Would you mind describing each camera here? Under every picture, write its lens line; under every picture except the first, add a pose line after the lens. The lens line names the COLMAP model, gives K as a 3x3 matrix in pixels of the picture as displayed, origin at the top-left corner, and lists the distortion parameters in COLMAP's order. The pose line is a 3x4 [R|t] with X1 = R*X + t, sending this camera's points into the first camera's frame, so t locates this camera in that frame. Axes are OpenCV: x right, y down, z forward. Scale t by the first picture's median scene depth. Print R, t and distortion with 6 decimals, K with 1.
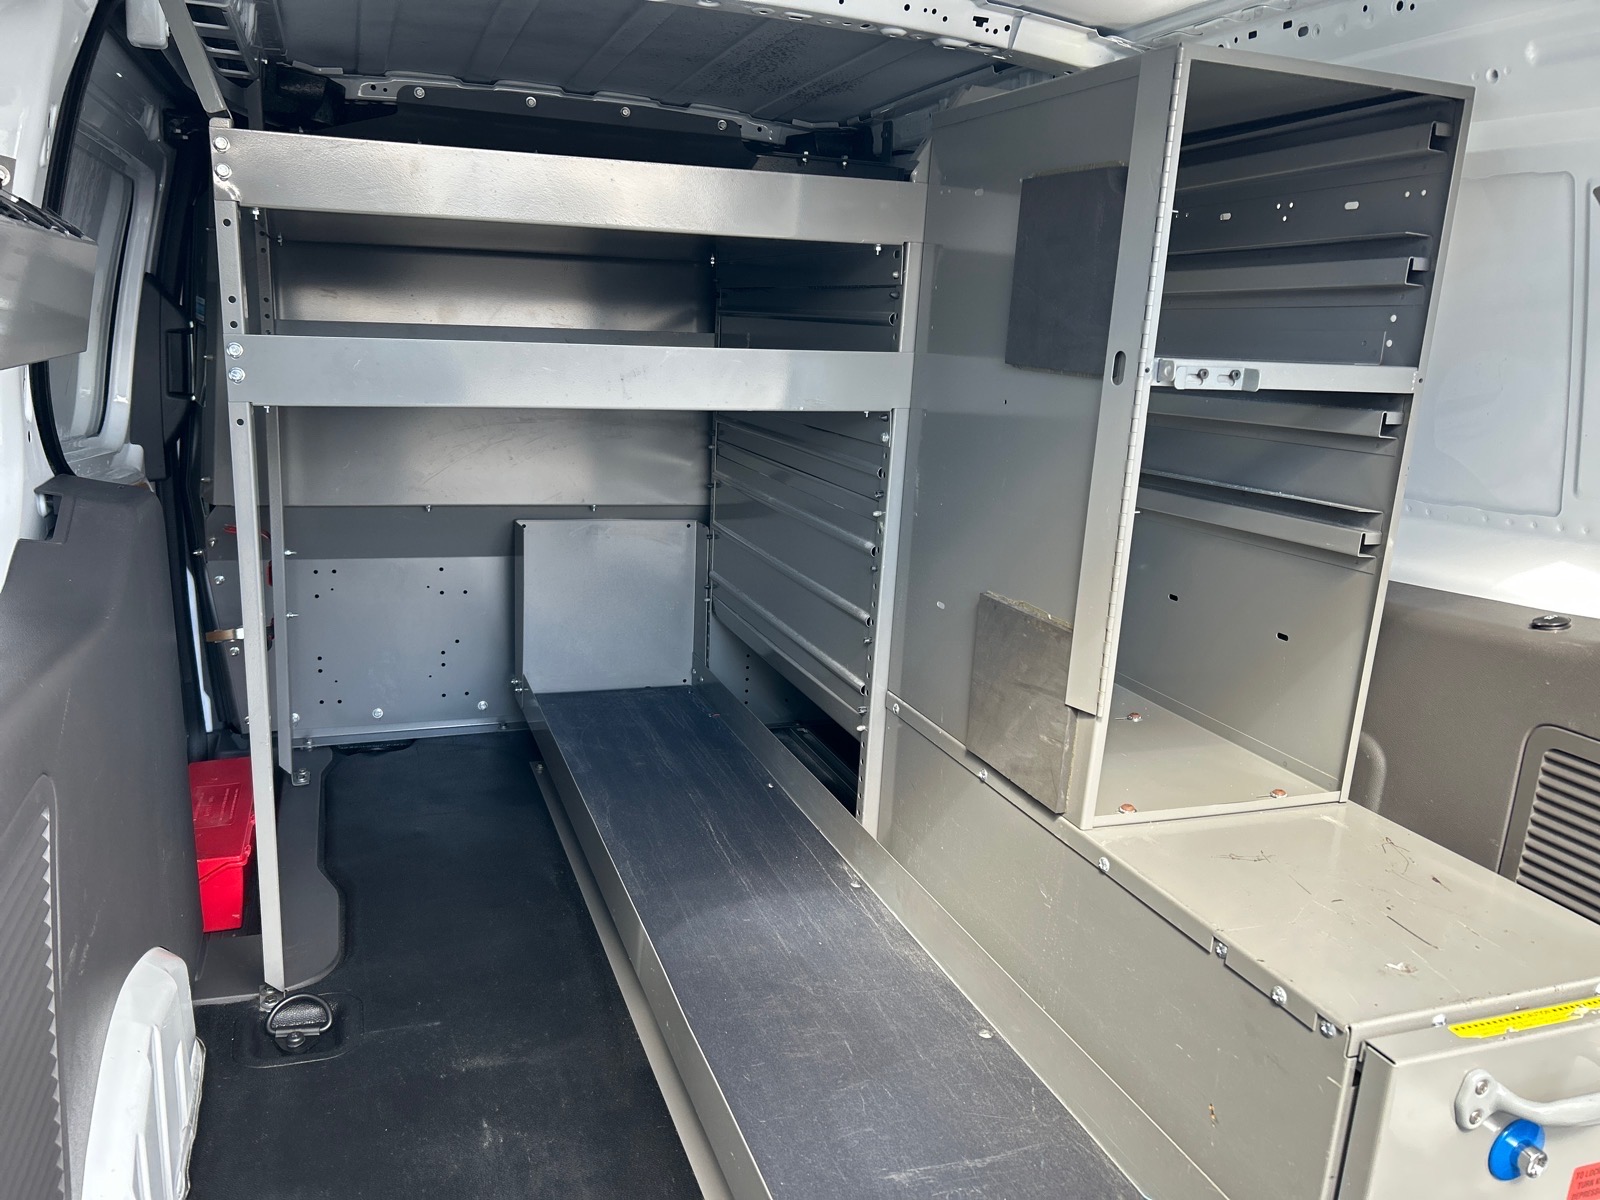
lens RADIAL K [[1229.8, 0, 795.6], [0, 1229.8, 602.9], [0, 0, 1]] dist [0.032963, -0.036836]
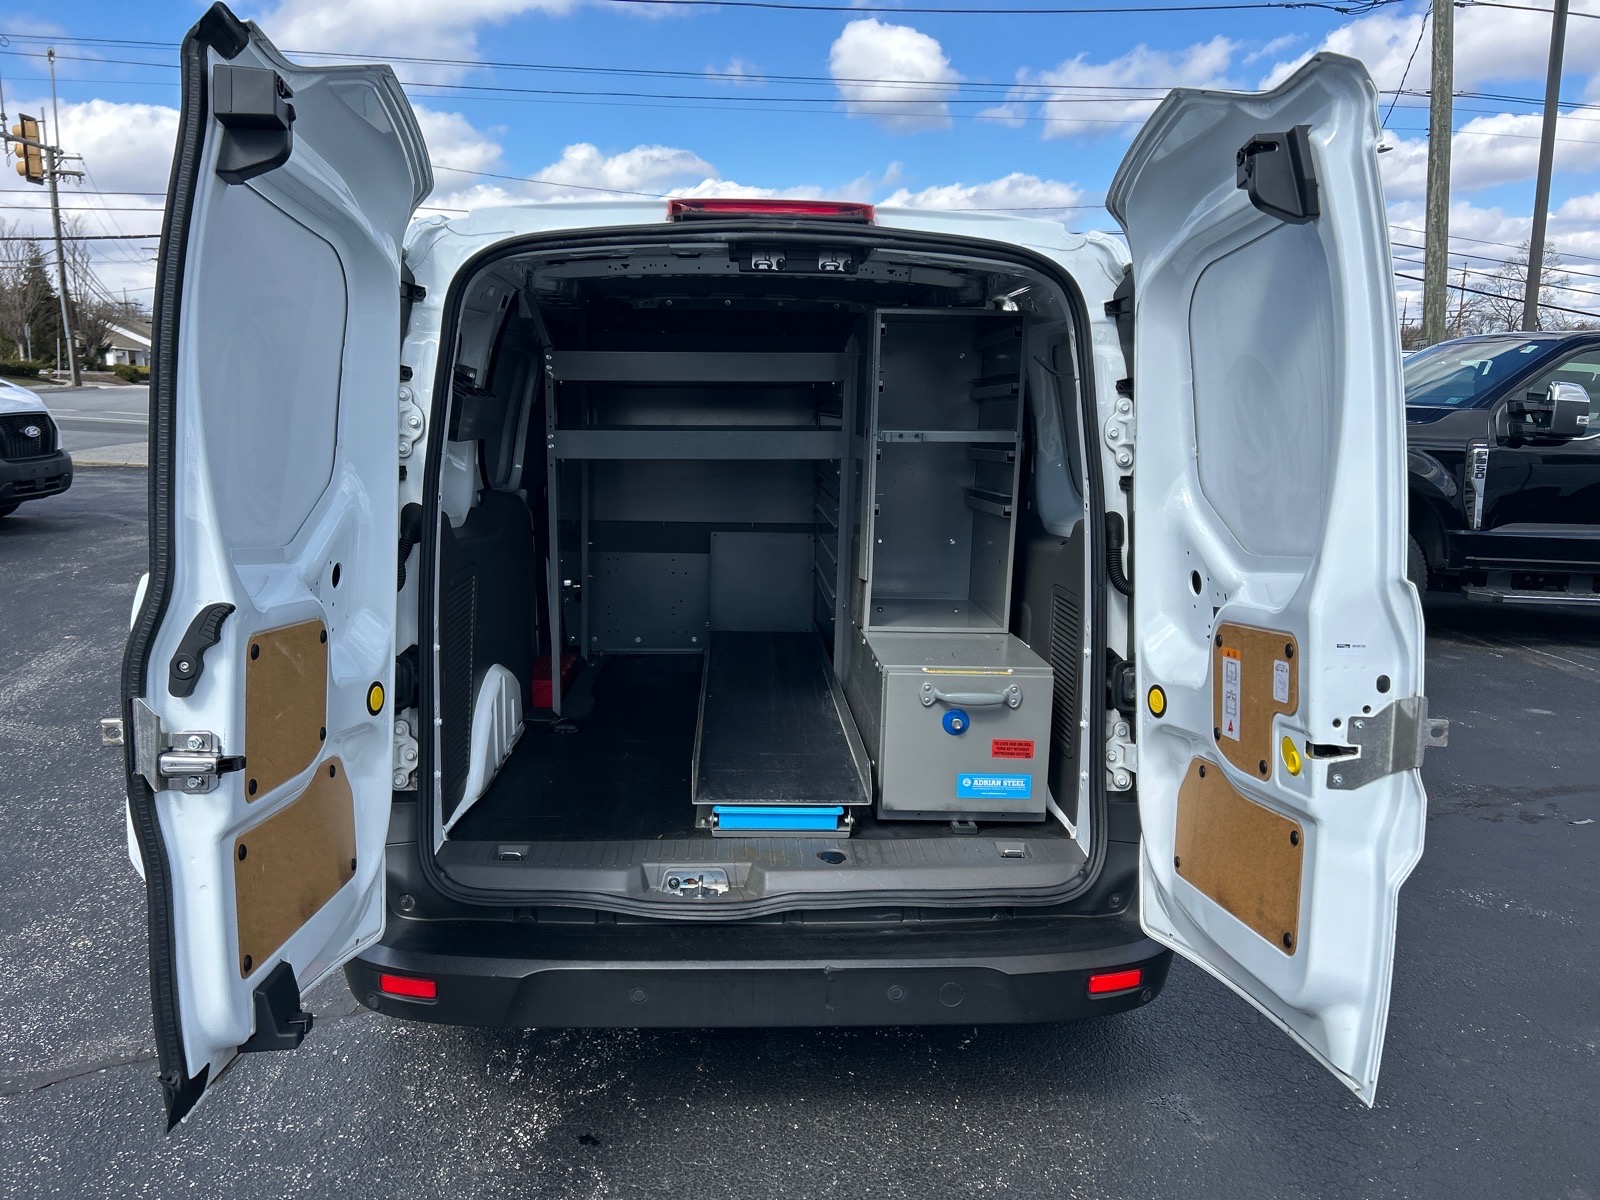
lens RADIAL K [[1211.9, 0, 776.3], [0, 1211.9, 602.4], [0, 0, 1]] dist [0.034396, -0.032459]
pose [[0.952771, 0.016558, -0.303238, 0.627028], [-0.038942, 0.996931, -0.067920, 0.238008], [0.301182, 0.076521, 0.950491, -1.001165]]
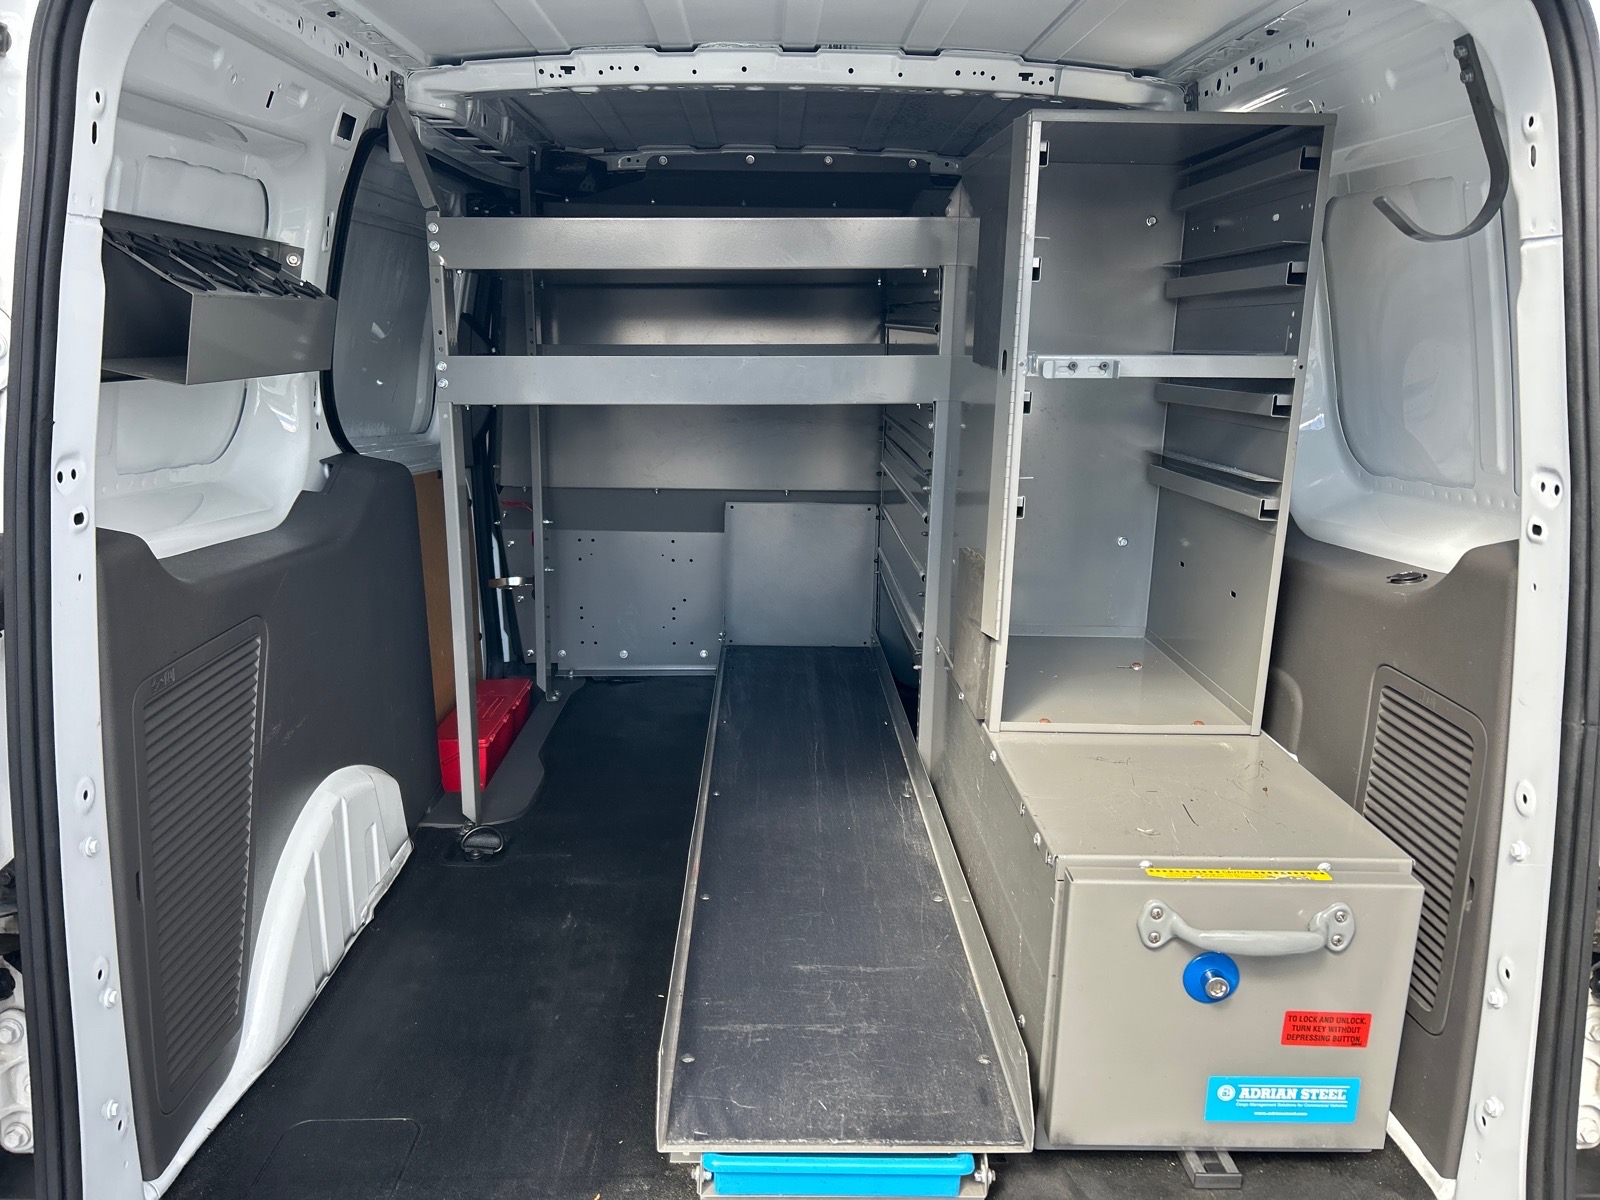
lens RADIAL K [[1225.6, 0, 767.8], [0, 1225.6, 597.1], [0, 0, 1]] dist [0.038254, -0.037044]
pose [[0.941320, 0.037949, -0.335374, 0.353748], [-0.042355, 0.999086, -0.005831, 0.052321], [0.334846, 0.019693, 0.942067, -0.207073]]
